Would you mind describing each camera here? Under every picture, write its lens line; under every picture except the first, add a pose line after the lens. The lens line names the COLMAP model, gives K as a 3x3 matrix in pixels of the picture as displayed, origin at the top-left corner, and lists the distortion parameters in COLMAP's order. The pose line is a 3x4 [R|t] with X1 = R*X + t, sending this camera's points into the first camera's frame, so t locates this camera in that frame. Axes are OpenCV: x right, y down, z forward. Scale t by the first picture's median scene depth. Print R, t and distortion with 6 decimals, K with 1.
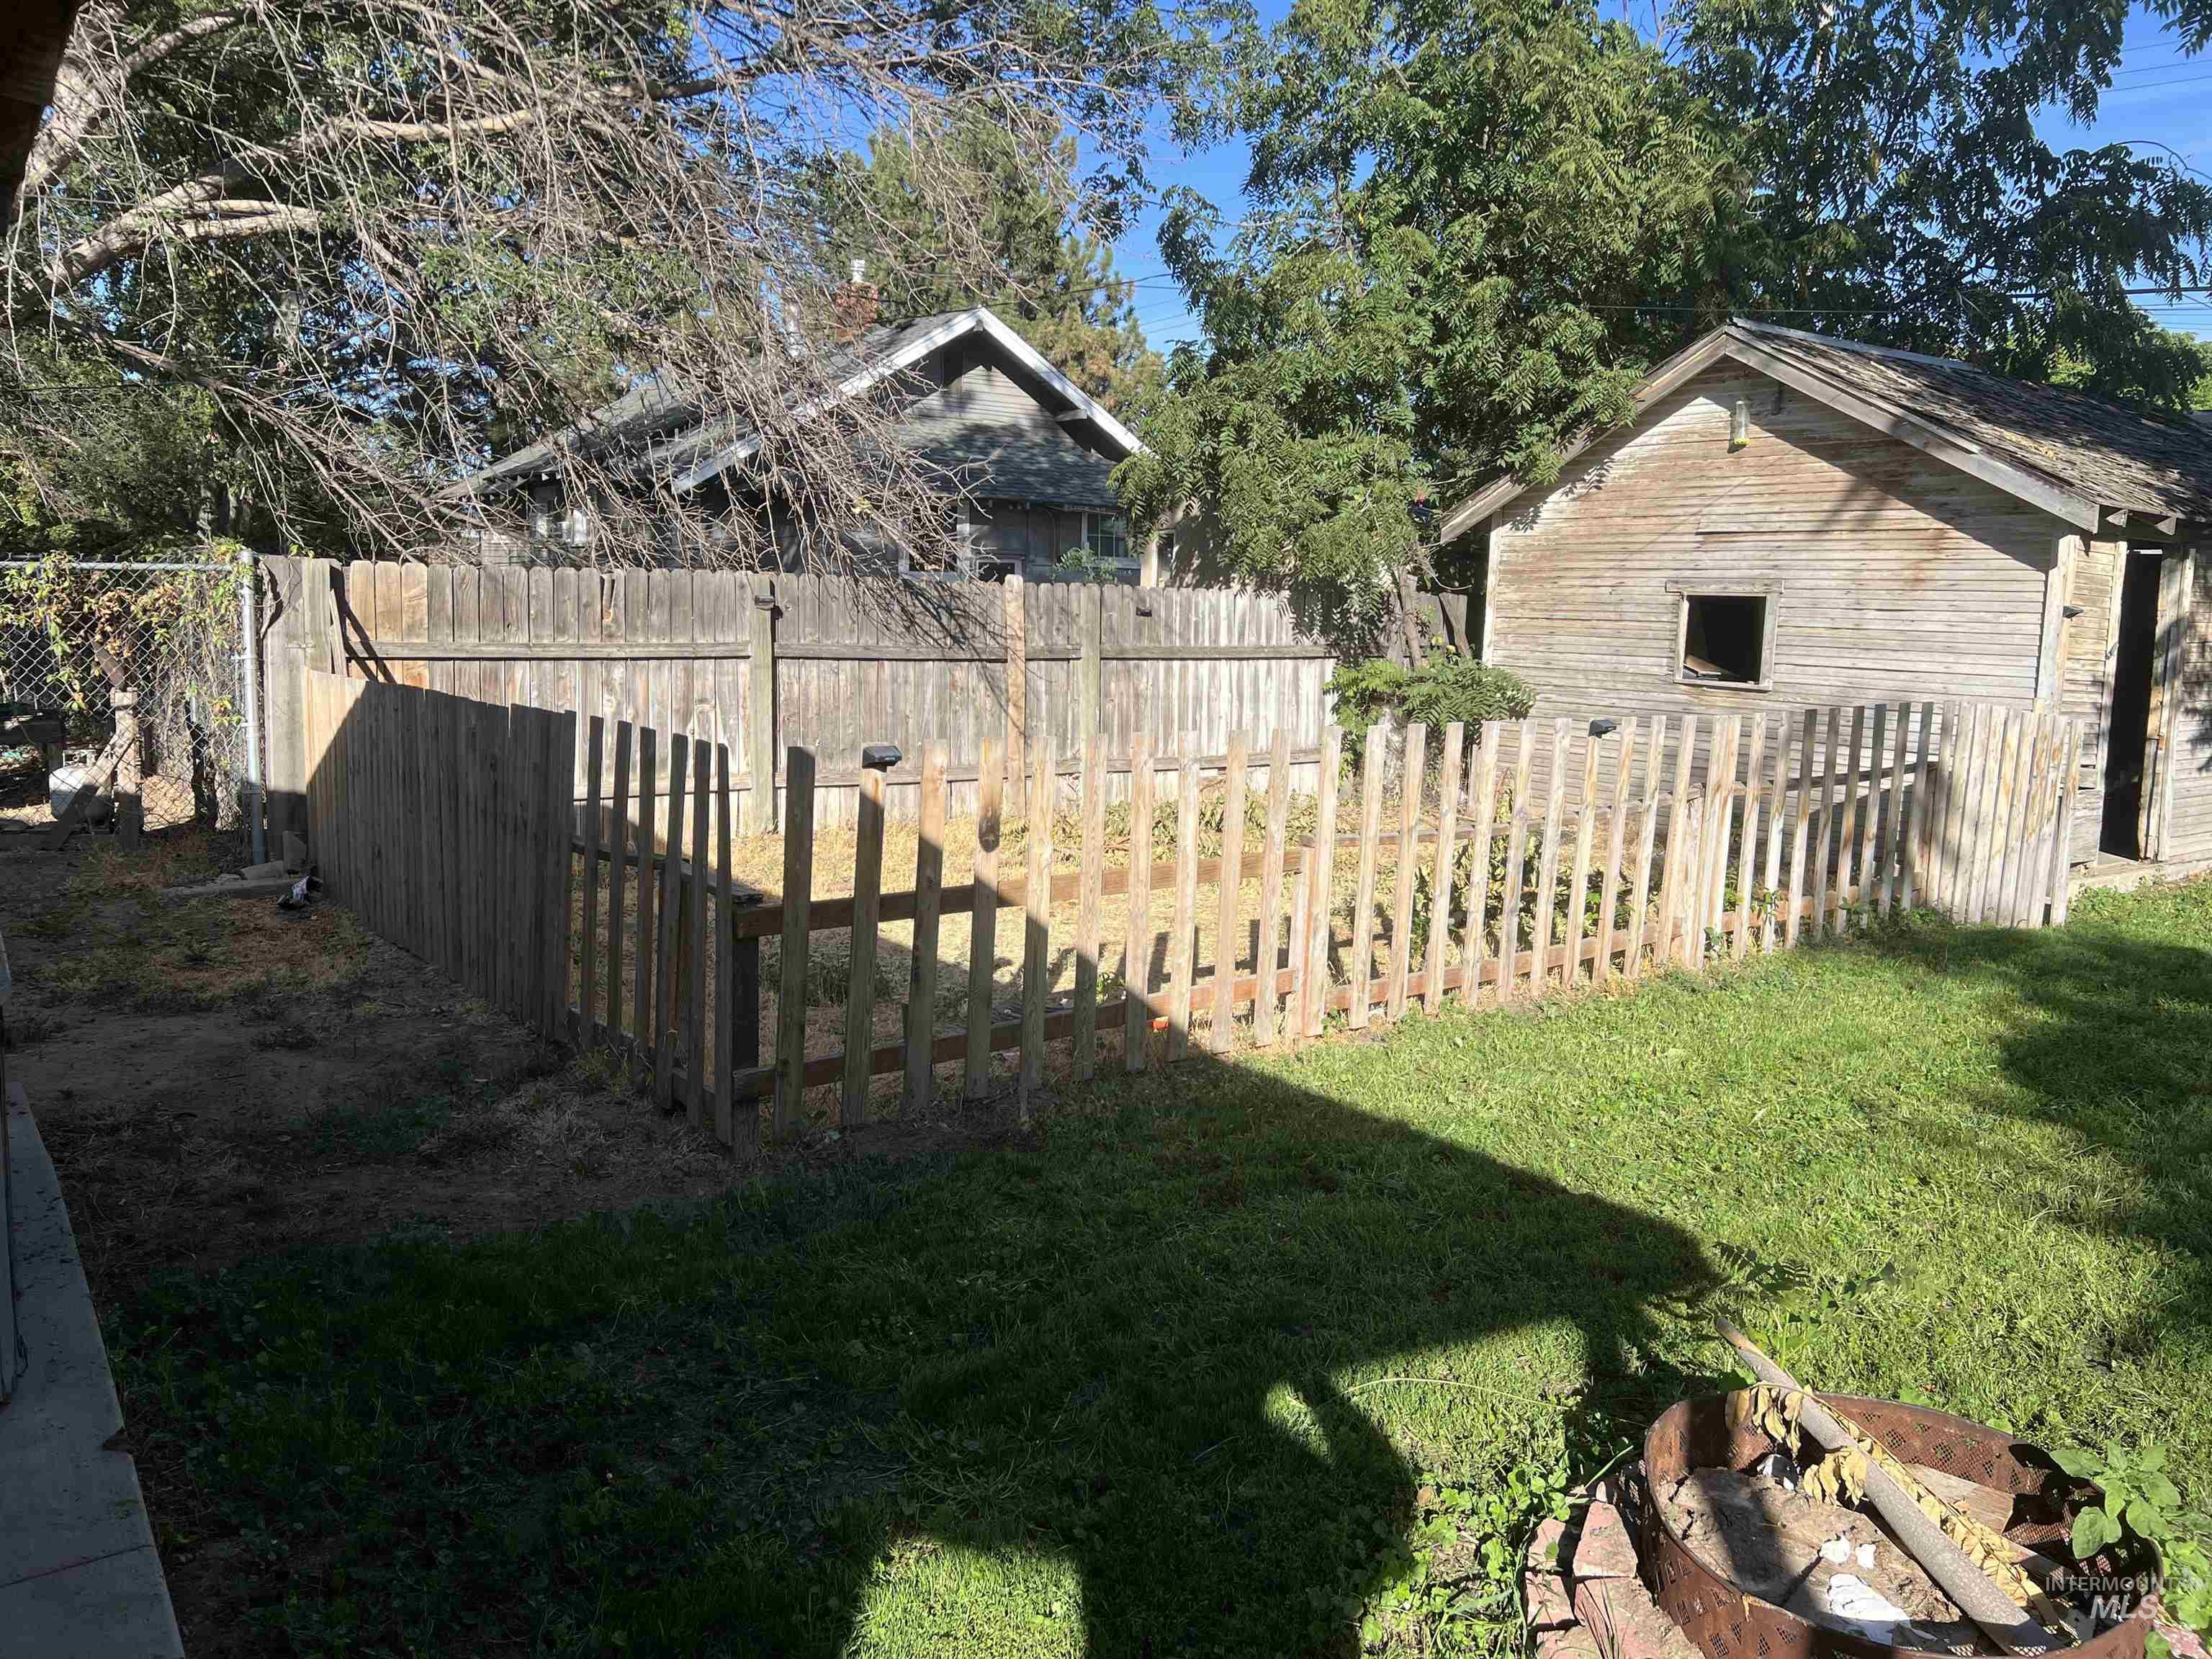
lens RADIAL K [[1728.4, 0, 1110.8], [0, 1728.4, 781.4], [0, 0, 1]] dist [0.176965, -0.168056]
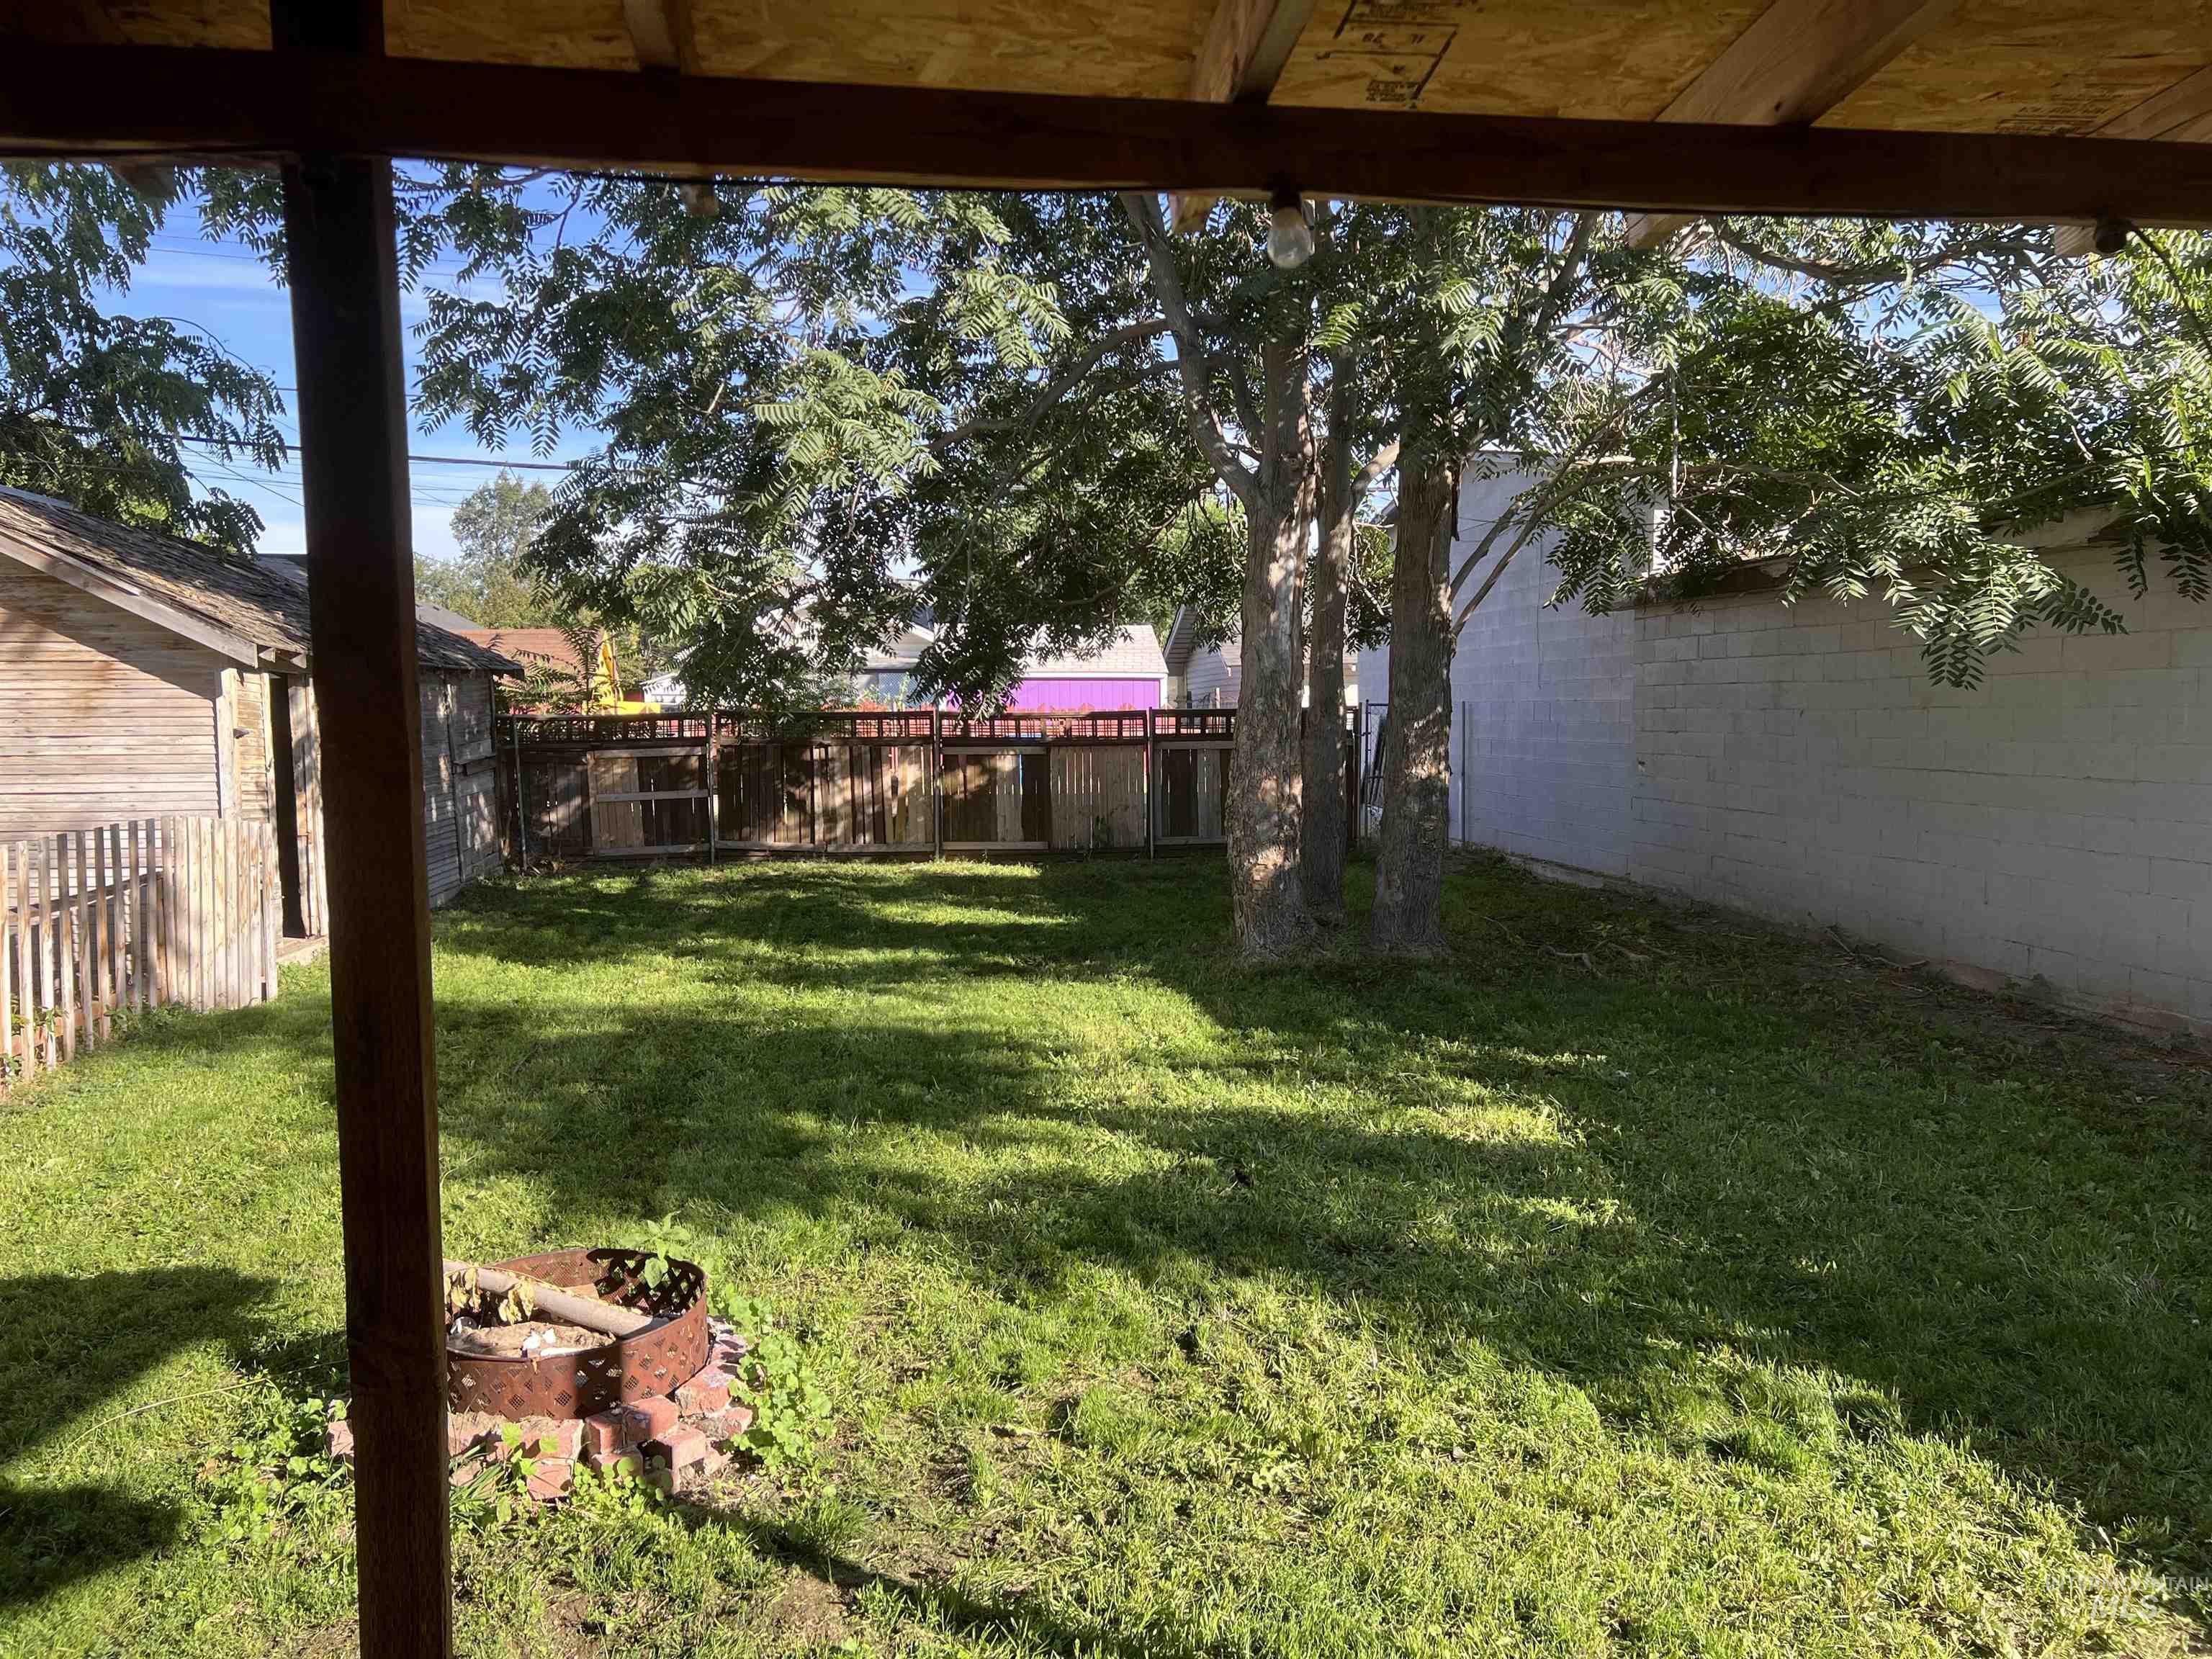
lens RADIAL K [[1693.6, 0, 1093.2], [0, 1693.6, 825.2], [0, 0, 1]] dist [0.107124, -0.003372]
pose [[0.521740, -0.092924, 0.848029, -0.142622], [0.123308, 0.991826, 0.032816, -0.003804], [-0.844146, 0.087447, 0.528933, -0.065405]]
